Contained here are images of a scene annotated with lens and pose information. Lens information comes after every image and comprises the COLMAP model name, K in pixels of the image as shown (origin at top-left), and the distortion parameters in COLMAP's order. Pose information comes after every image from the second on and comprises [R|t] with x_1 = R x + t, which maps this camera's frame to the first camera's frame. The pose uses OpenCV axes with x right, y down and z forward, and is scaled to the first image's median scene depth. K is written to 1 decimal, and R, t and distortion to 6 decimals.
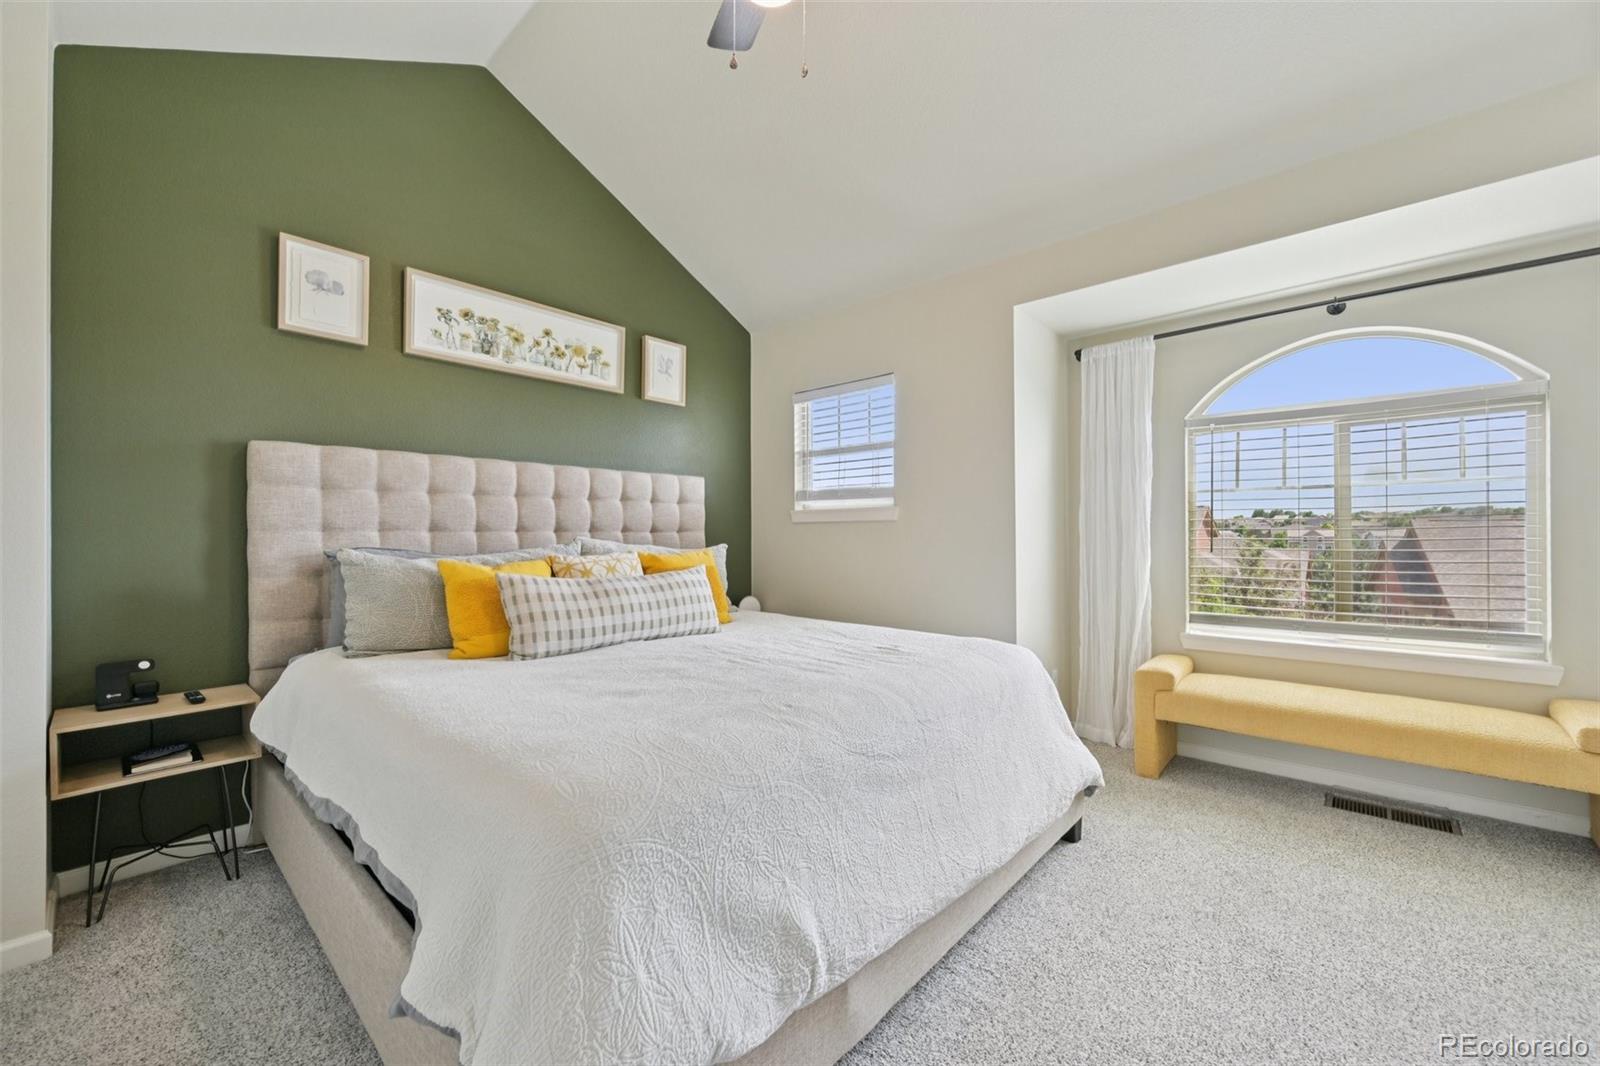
lens RADIAL K [[634.3, 0, 810.4], [0, 634.3, 531.1], [0, 0, 1]] dist [0.001082, 0.000084]
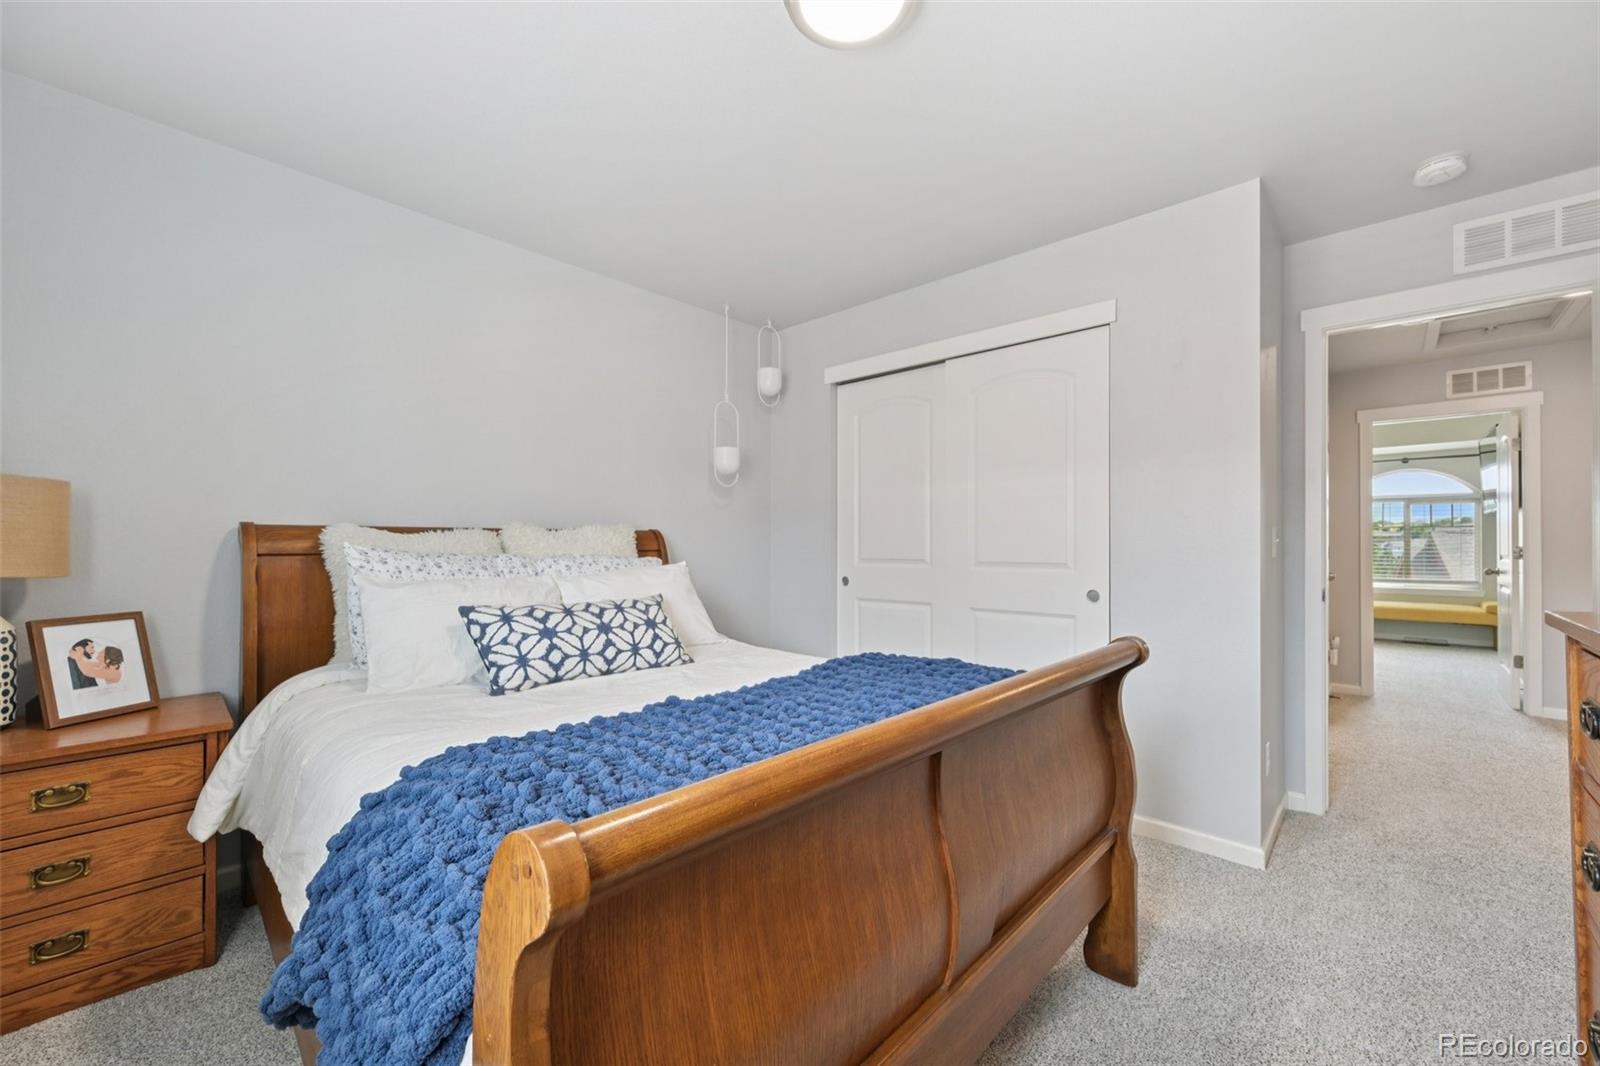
lens RADIAL K [[634.3, 0, 804.2], [0, 634.3, 532.1], [0, 0, 1]] dist [0.001082, 0.000084]
pose [[0.999833, 0.005787, -0.017327, -1.510111], [-0.005901, 0.999961, -0.006516, -0.024980], [0.017289, 0.006617, 0.999829, -1.562349]]
